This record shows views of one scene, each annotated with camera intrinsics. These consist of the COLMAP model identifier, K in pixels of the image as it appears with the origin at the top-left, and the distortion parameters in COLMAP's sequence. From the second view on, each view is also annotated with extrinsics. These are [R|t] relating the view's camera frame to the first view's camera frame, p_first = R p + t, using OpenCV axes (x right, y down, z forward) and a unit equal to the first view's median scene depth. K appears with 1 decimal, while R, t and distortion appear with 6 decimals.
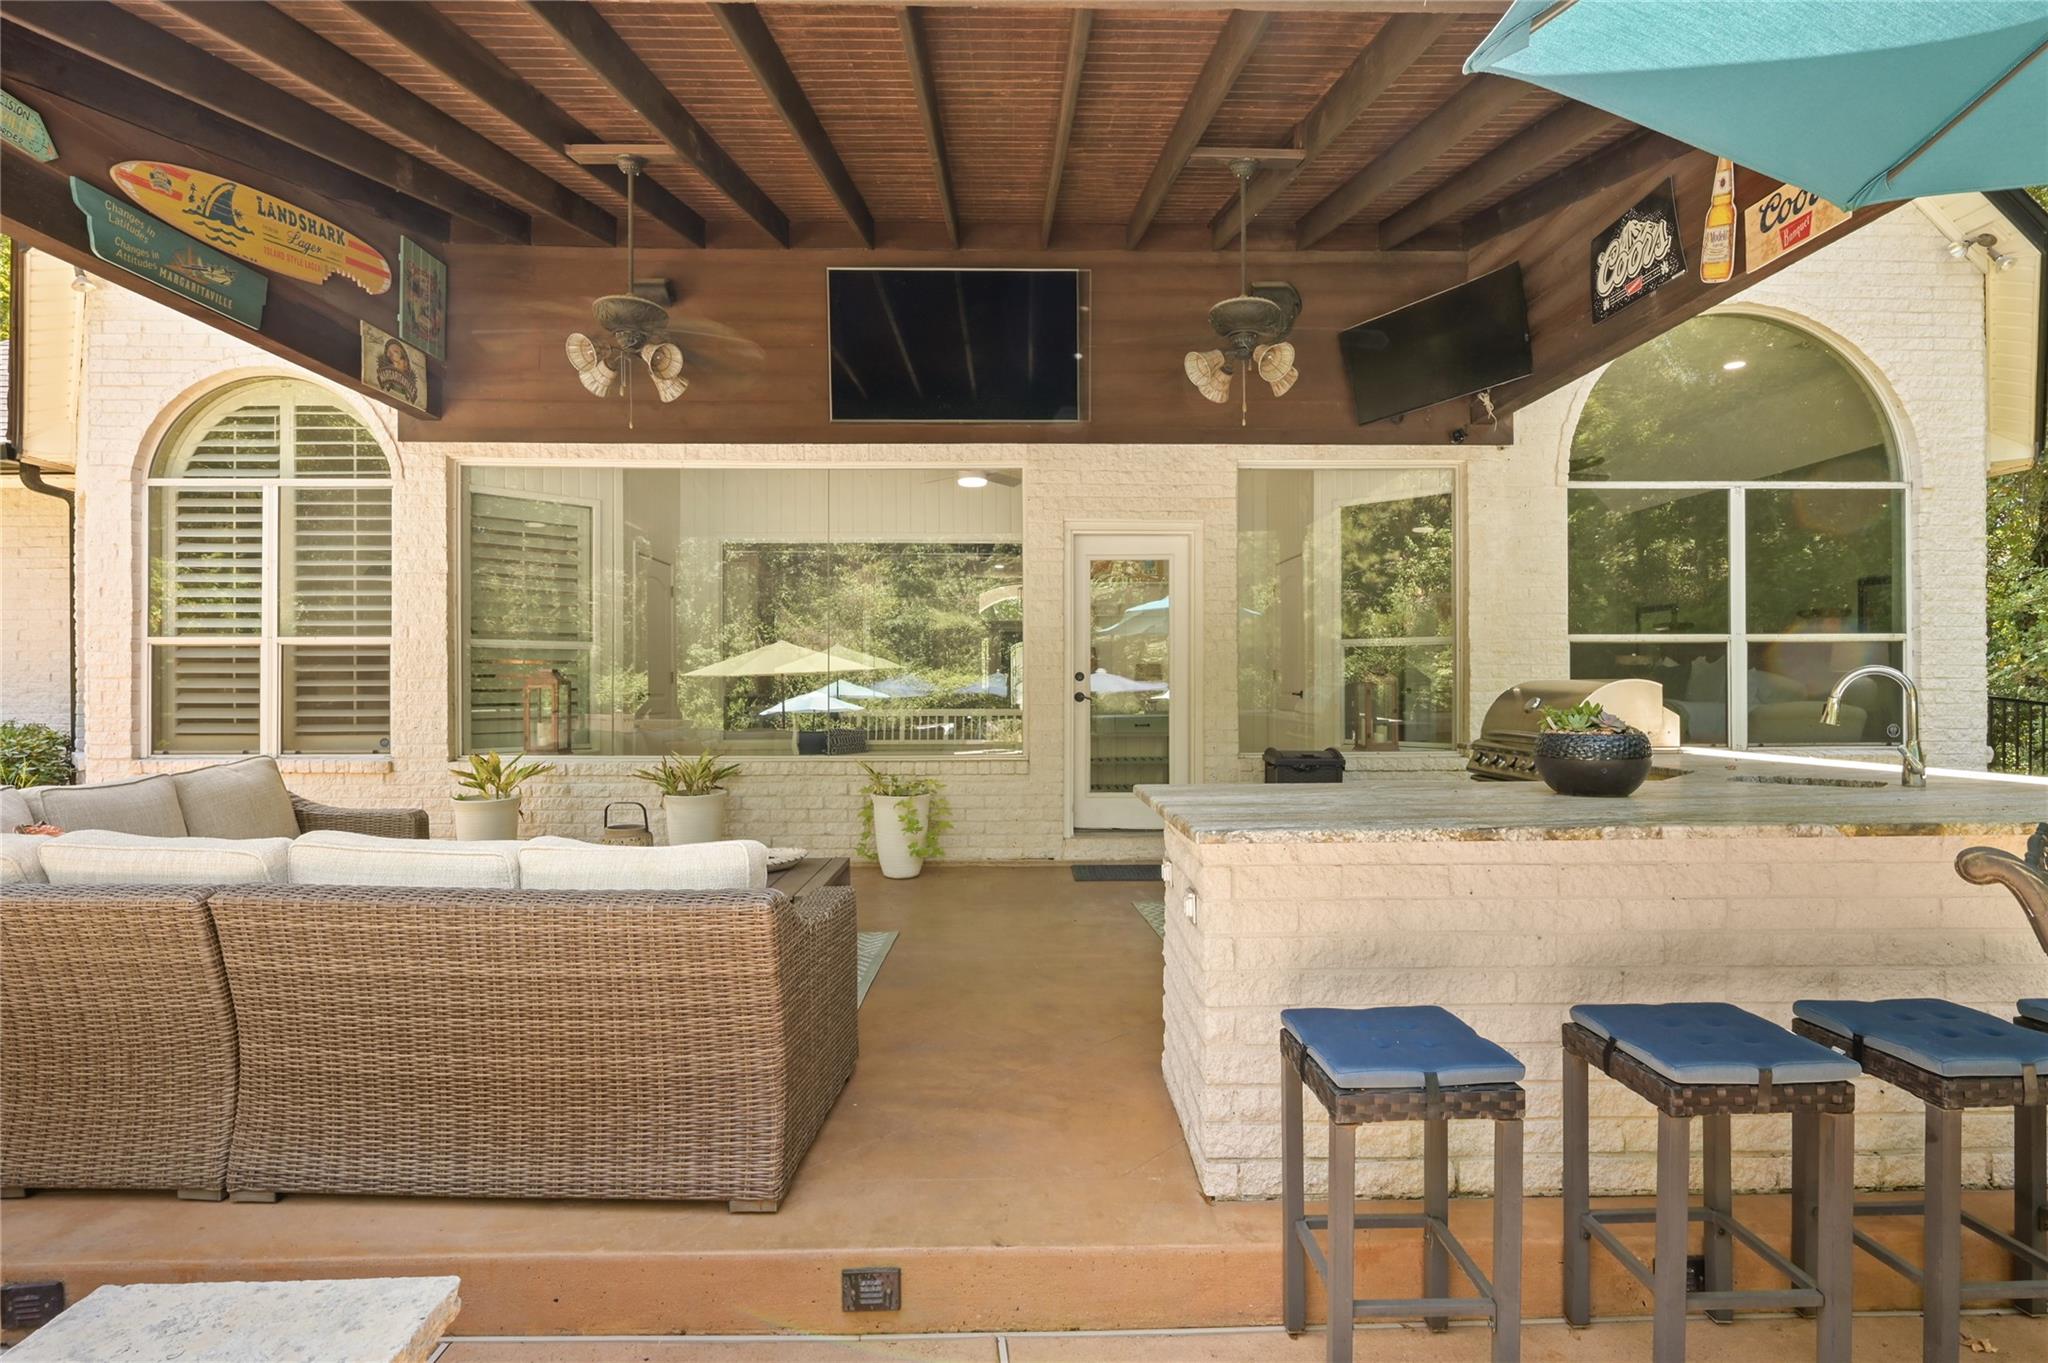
lens RADIAL K [[1068.4, 0, 1035.2], [0, 1068.4, 674.7], [0, 0, 1]] dist [-0.018448, -0.000565]
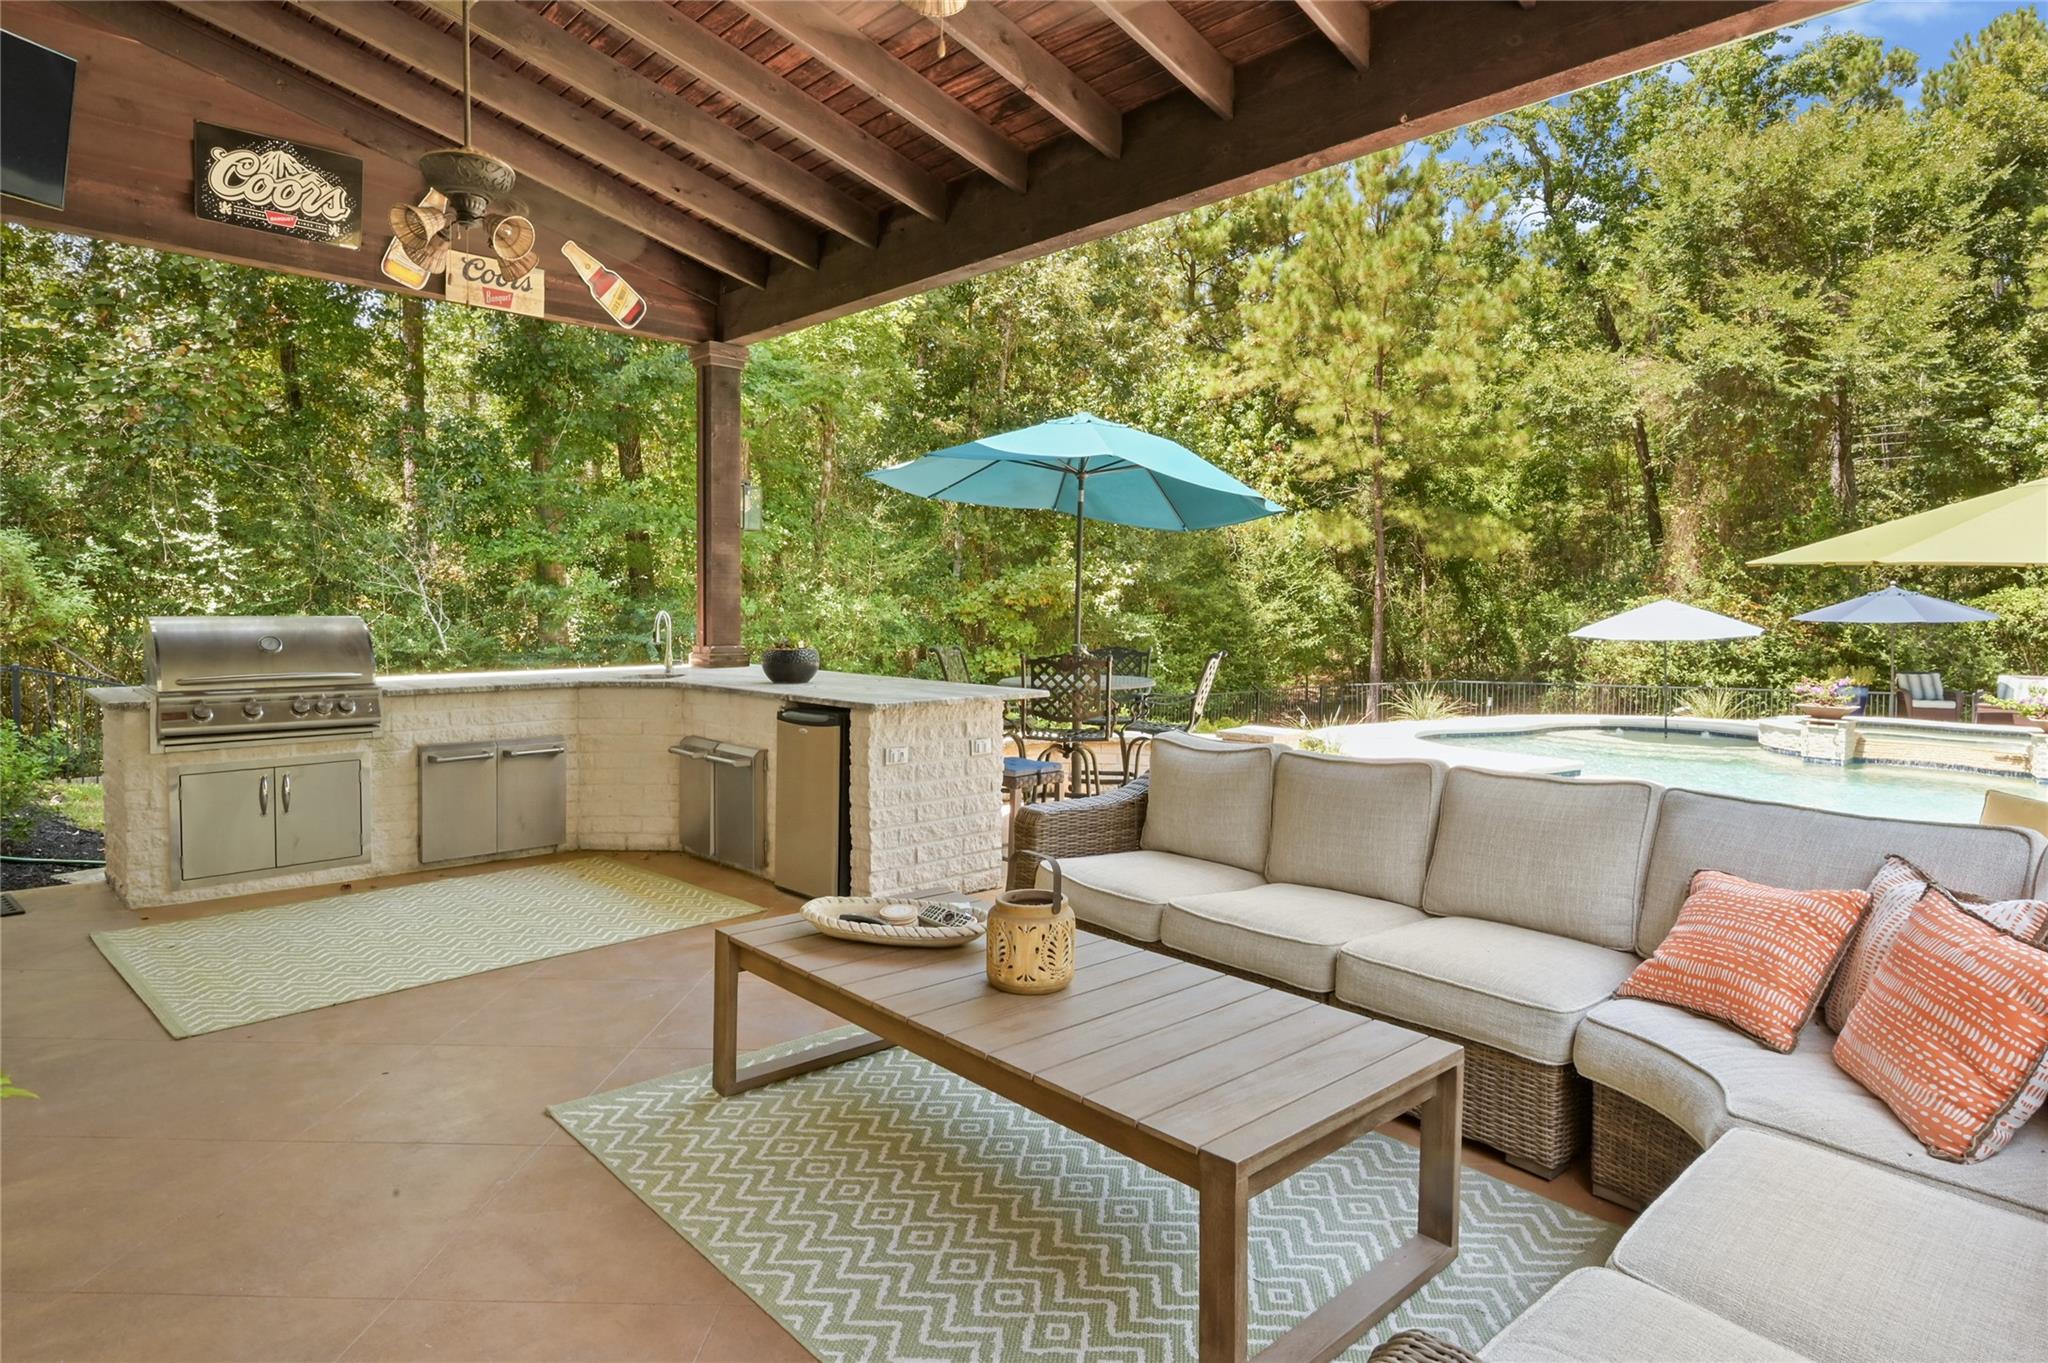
lens RADIAL K [[1108.9, 0, 1016.9], [0, 1108.9, 665.5], [0, 0, 1]] dist [-0.005321, 0.000212]
pose [[-0.675734, -0.043342, 0.735870, -0.663771], [-0.020915, 0.998995, 0.039634, -0.002906], [-0.736849, 0.011391, -0.675962, 1.159672]]
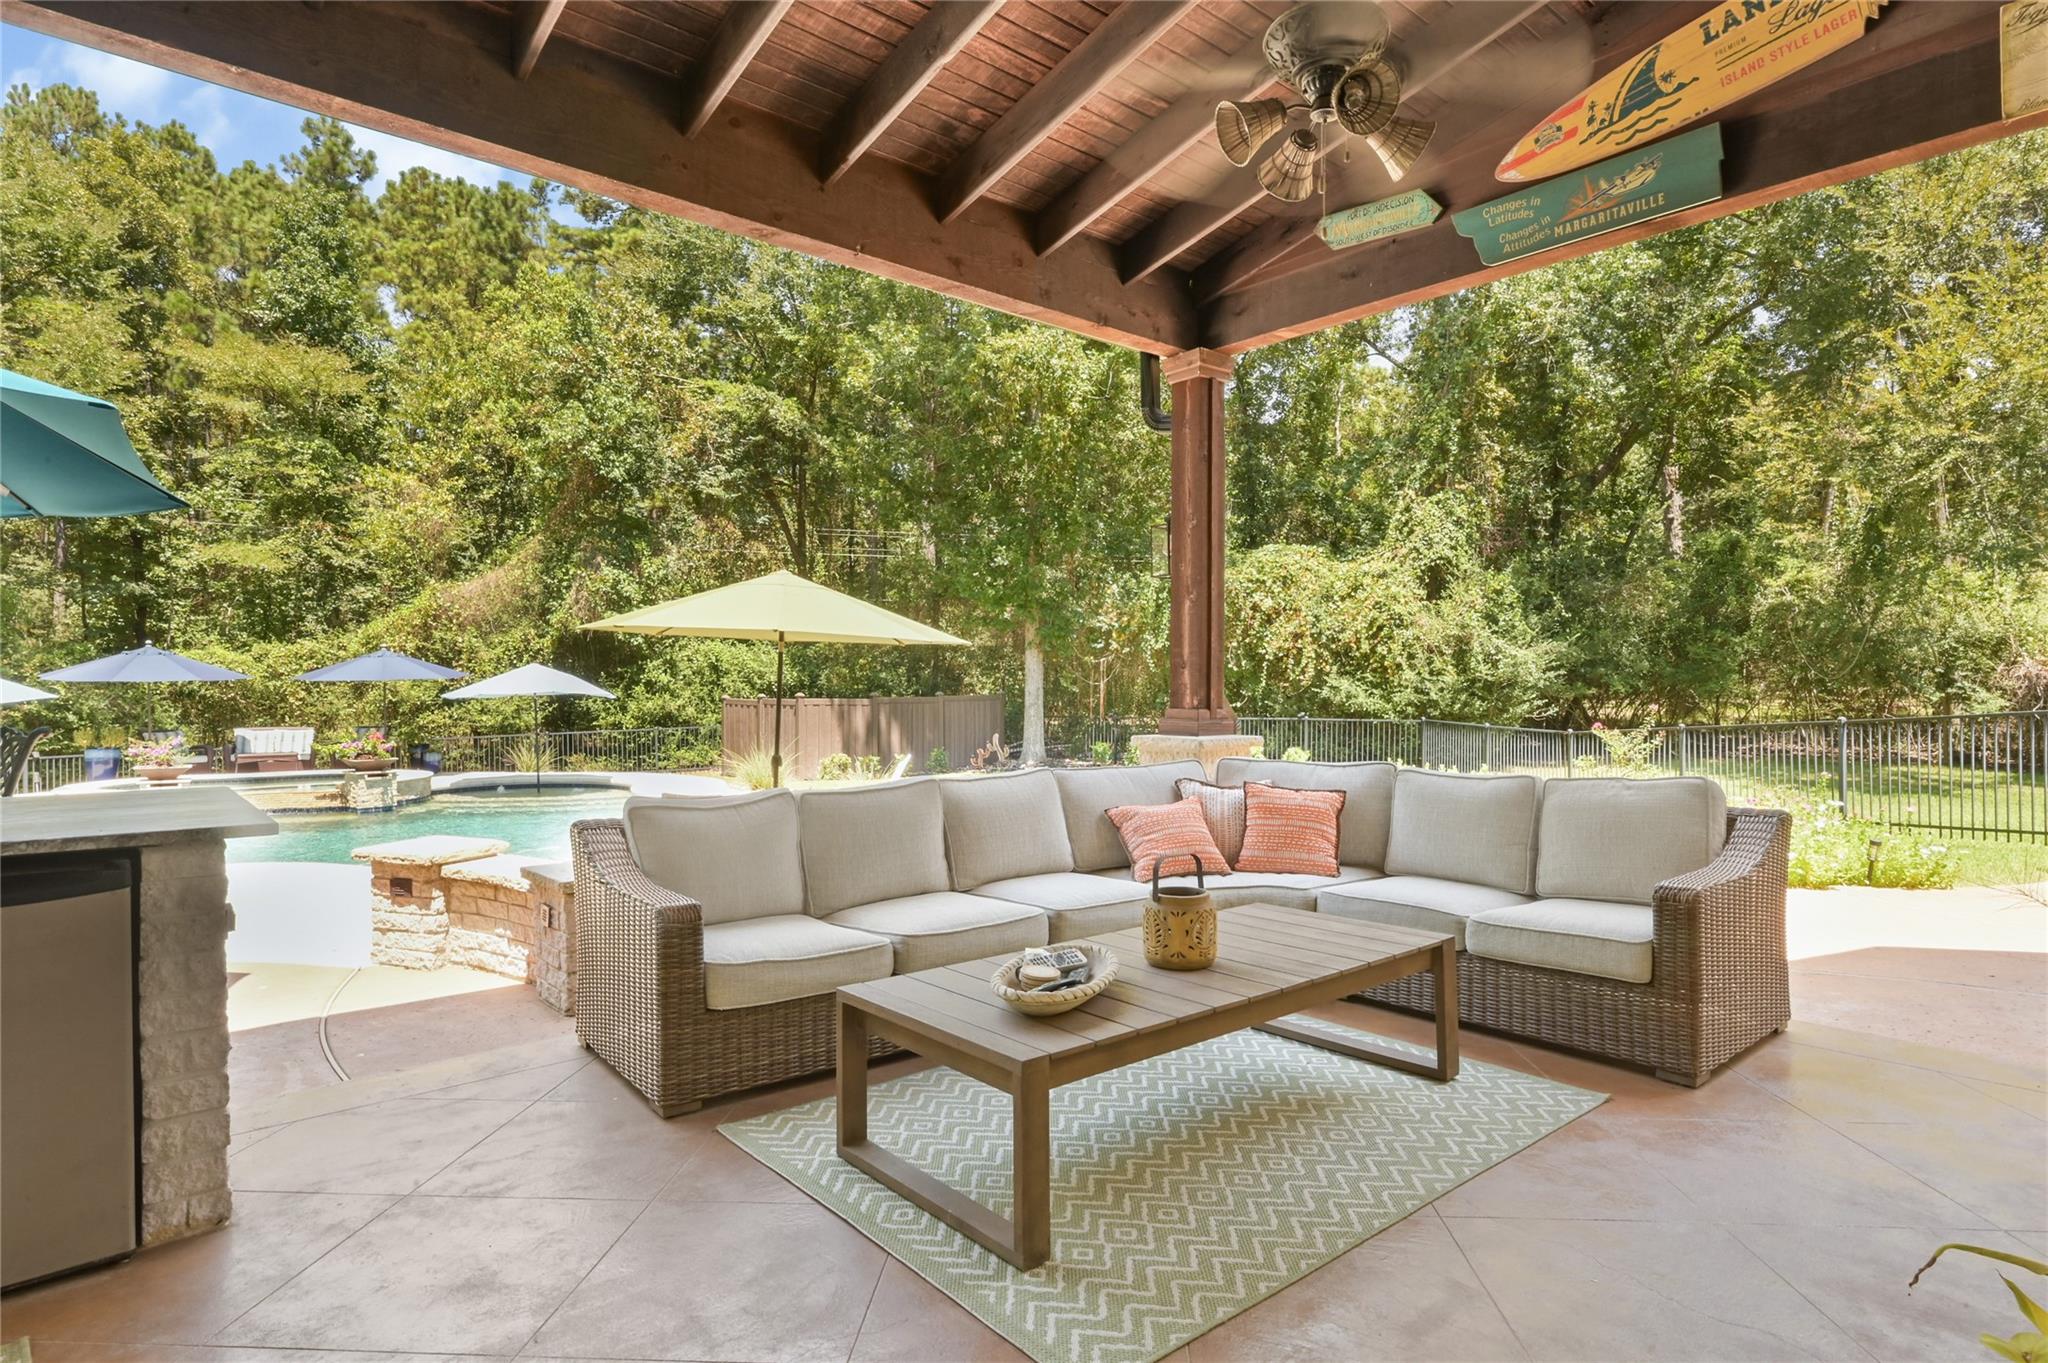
lens RADIAL K [[1108.9, 0, 1044.2], [0, 1108.9, 673.7], [0, 0, 1]] dist [-0.005321, 0.000212]
pose [[-0.765376, -0.002727, -0.643577, 0.114362], [0.011652, 0.999768, -0.018093, 0.013551], [0.643478, -0.021347, -0.765167, 1.233937]]
